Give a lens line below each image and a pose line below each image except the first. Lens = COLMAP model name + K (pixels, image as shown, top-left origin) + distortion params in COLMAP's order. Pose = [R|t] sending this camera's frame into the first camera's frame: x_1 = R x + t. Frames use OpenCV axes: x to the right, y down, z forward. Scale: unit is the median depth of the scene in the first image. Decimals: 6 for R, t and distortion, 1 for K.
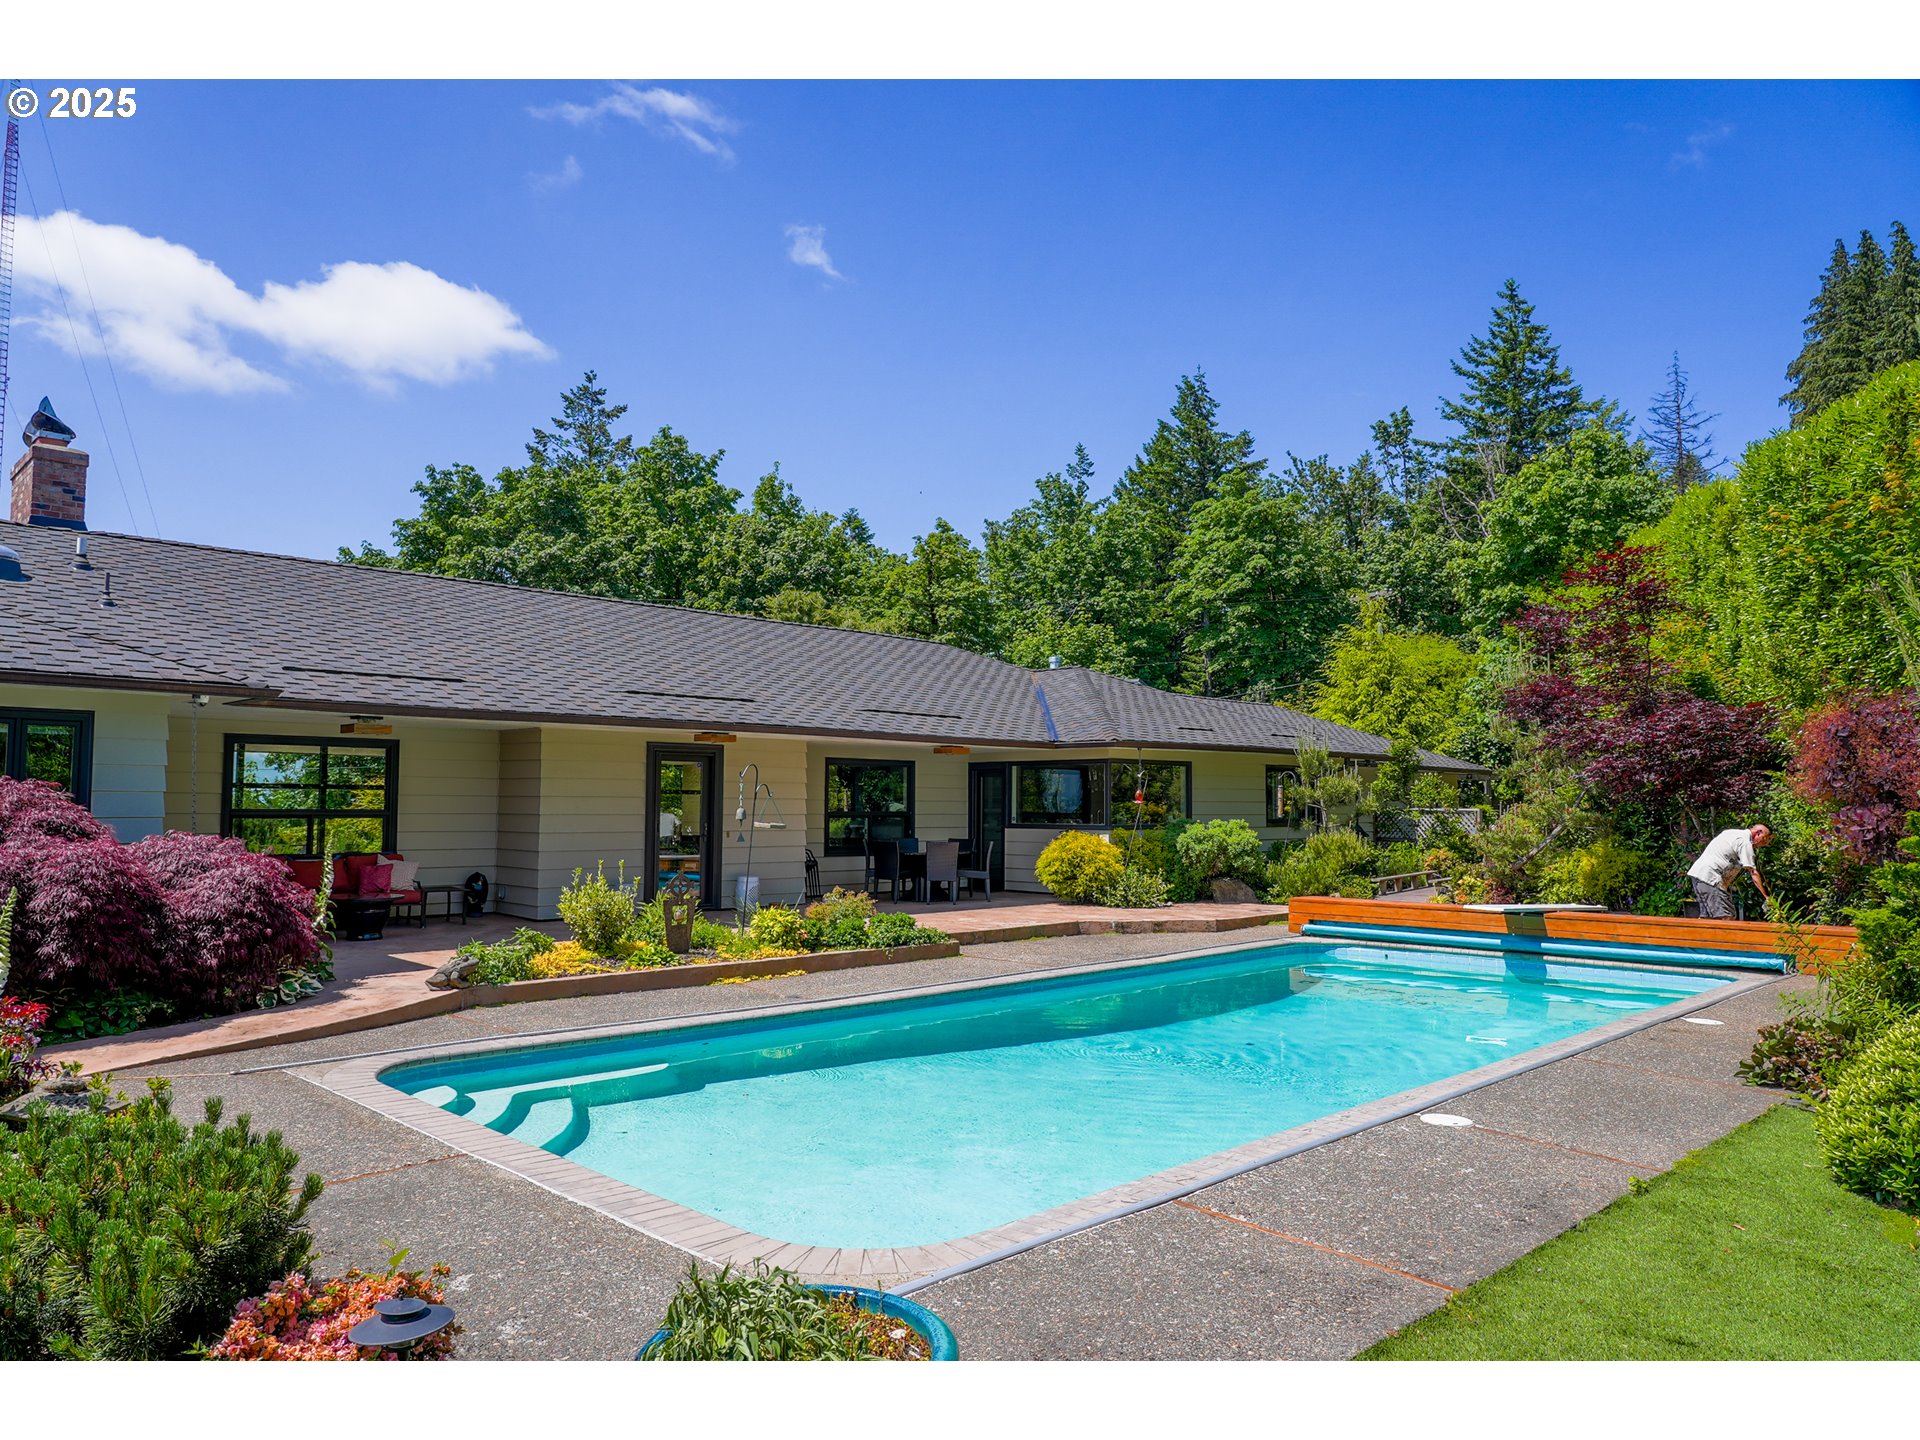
lens RADIAL K [[1302.5, 0, 947.8], [0, 1302.5, 715.4], [0, 0, 1]] dist [-0.016096, 0.003129]
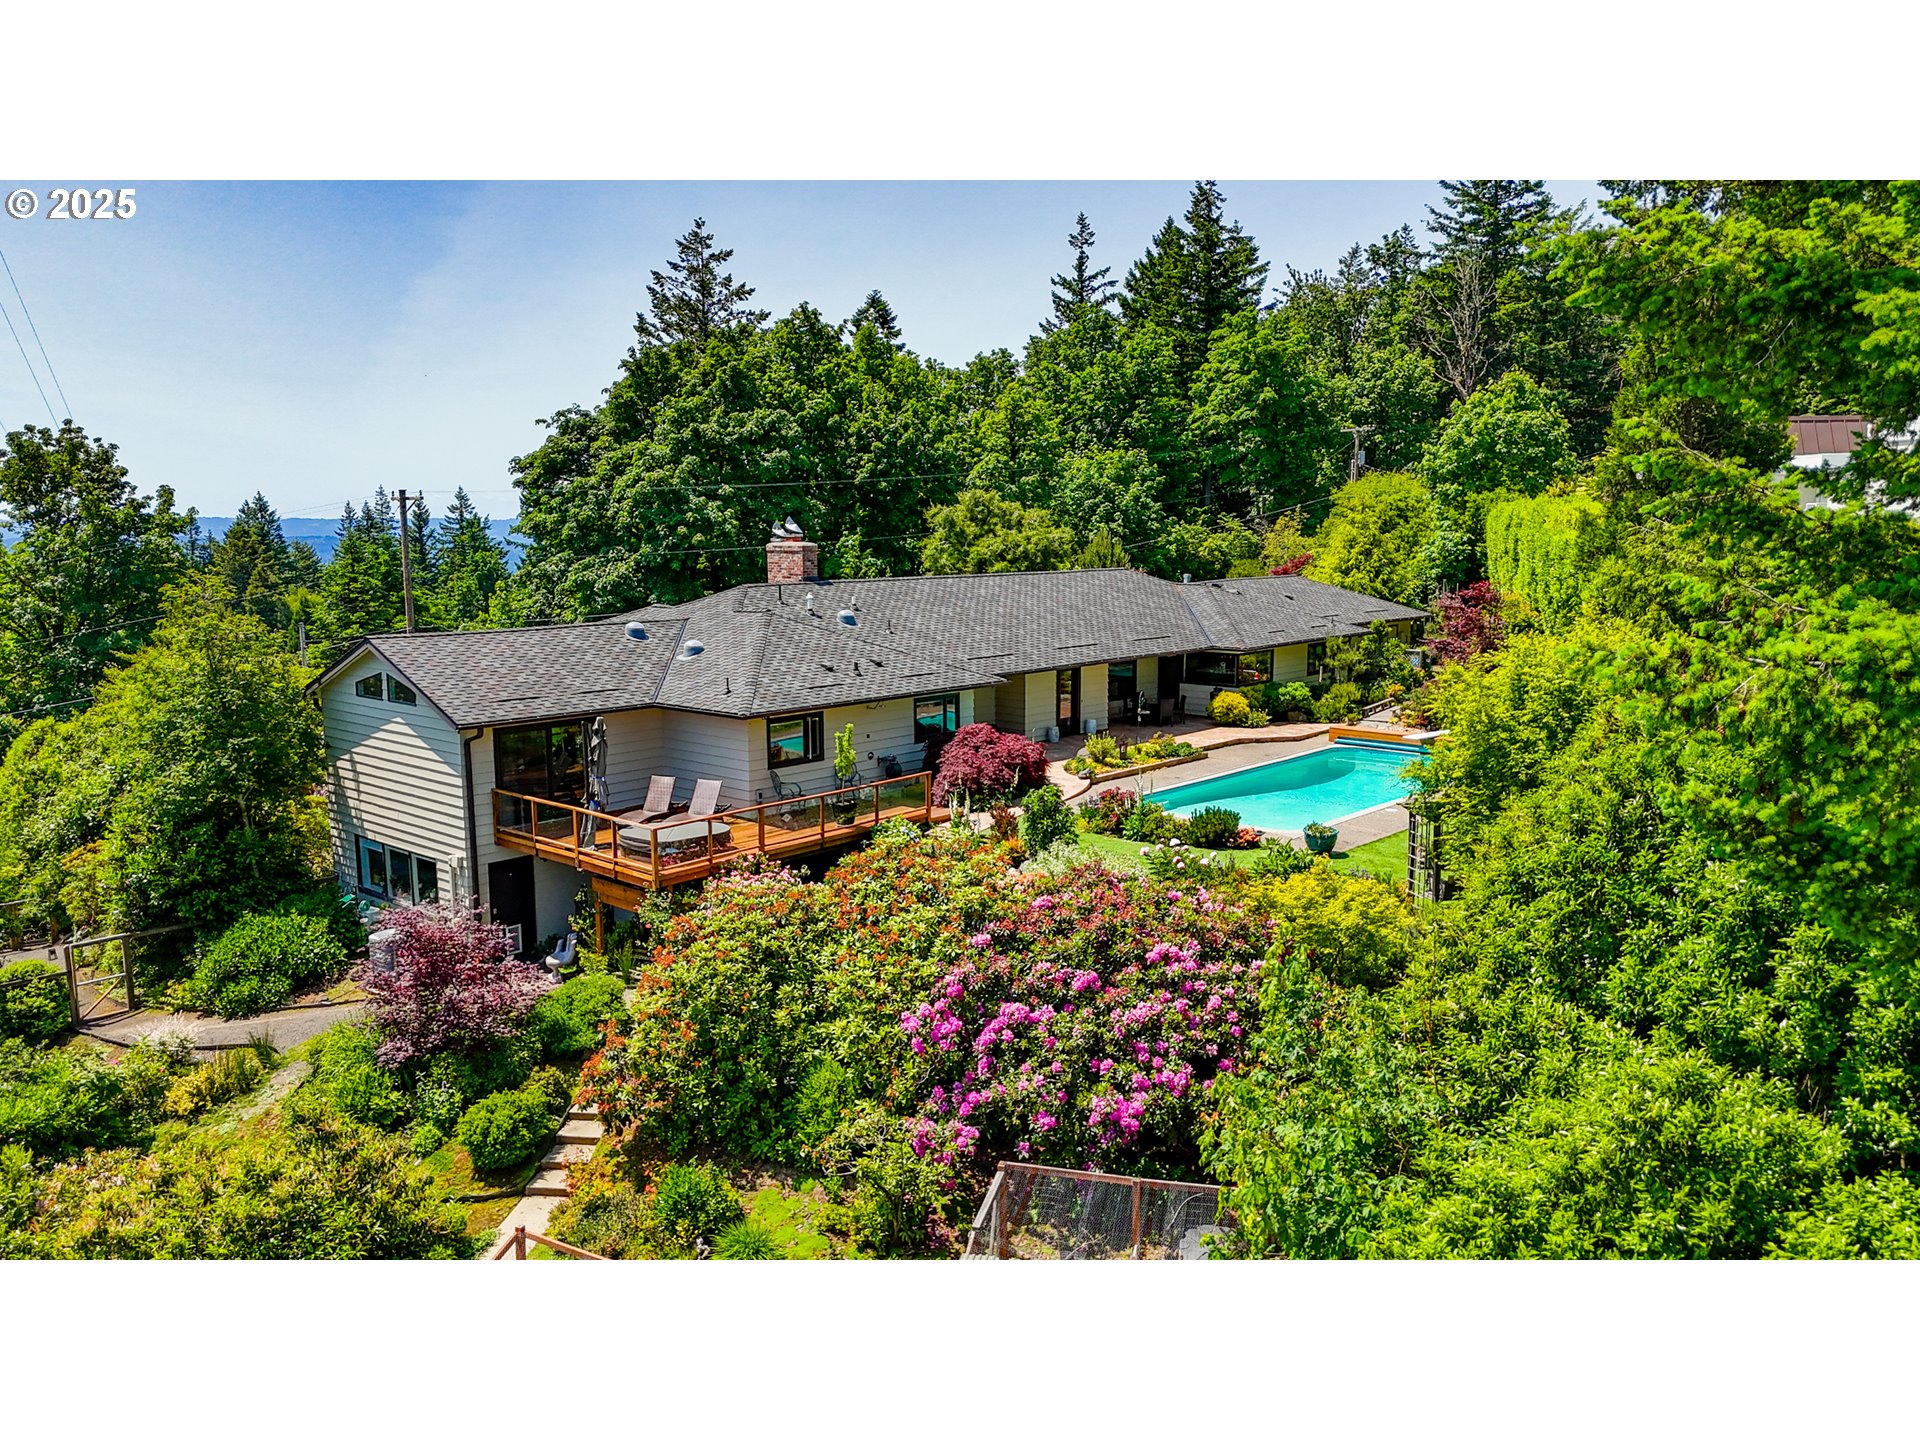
lens RADIAL K [[1426.6, 0, 962.7], [0, 1426.6, 732.7], [0, 0, 1]] dist [0.039483, -0.012694]
pose [[0.997838, -0.013242, 0.064377, -0.131249], [-0.000881, 0.976708, 0.214570, -0.094000], [-0.065719, -0.214163, 0.974585, -0.341914]]
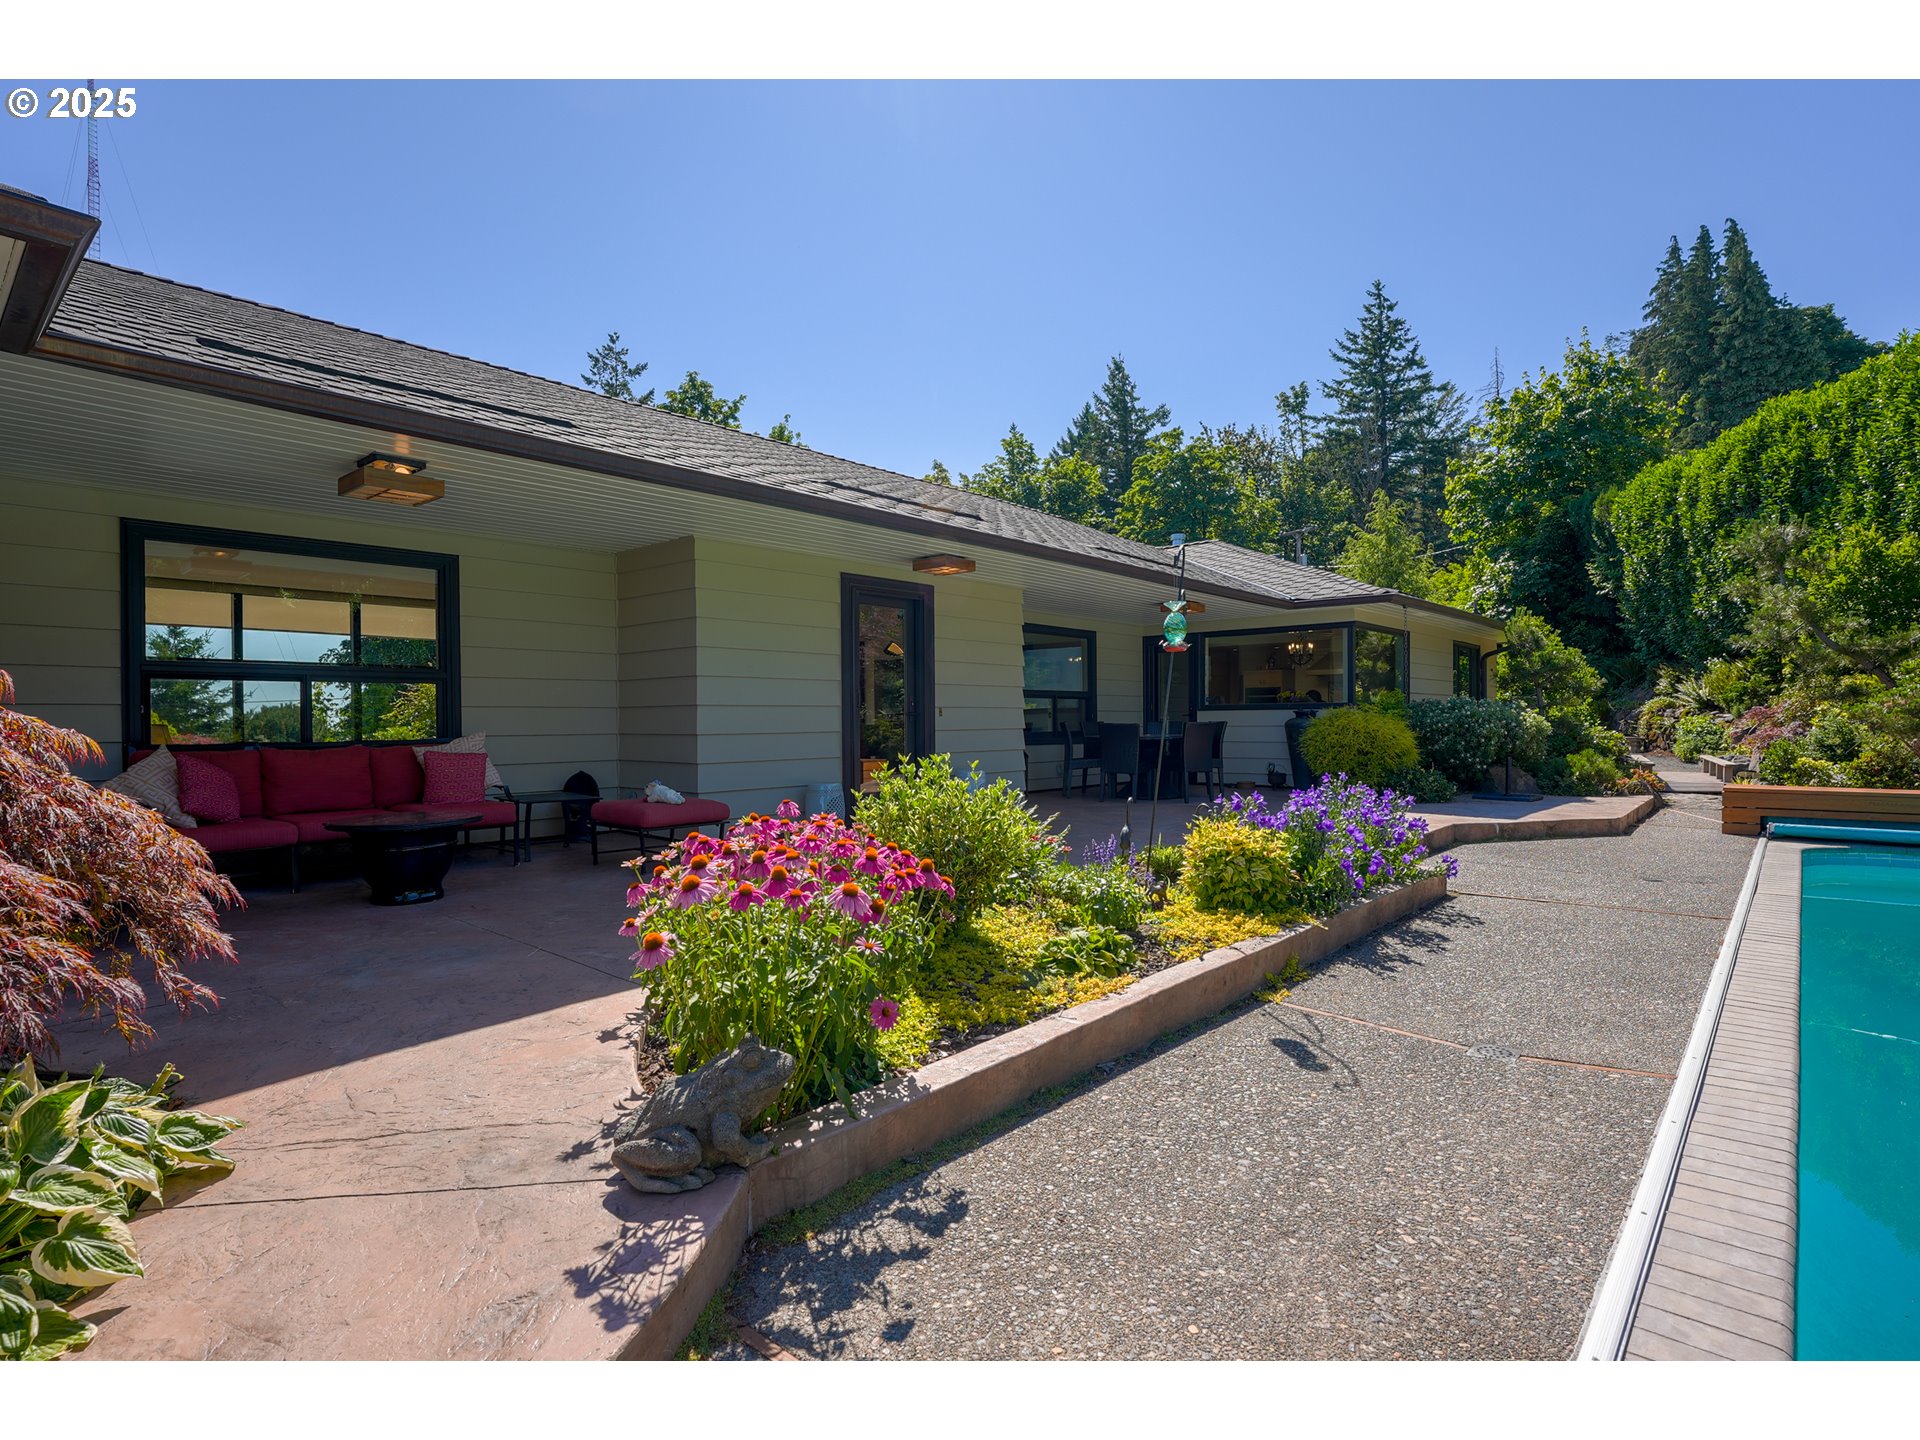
lens RADIAL K [[981.8, 0, 948.2], [0, 981.8, 718.4], [0, 0, 1]] dist [0.004305, 0.000512]
pose [[0.997545, -0.011801, 0.069024, -0.049649], [0.007322, 0.997872, 0.064788, 0.014569], [-0.069641, -0.064124, 0.995509, 0.114154]]
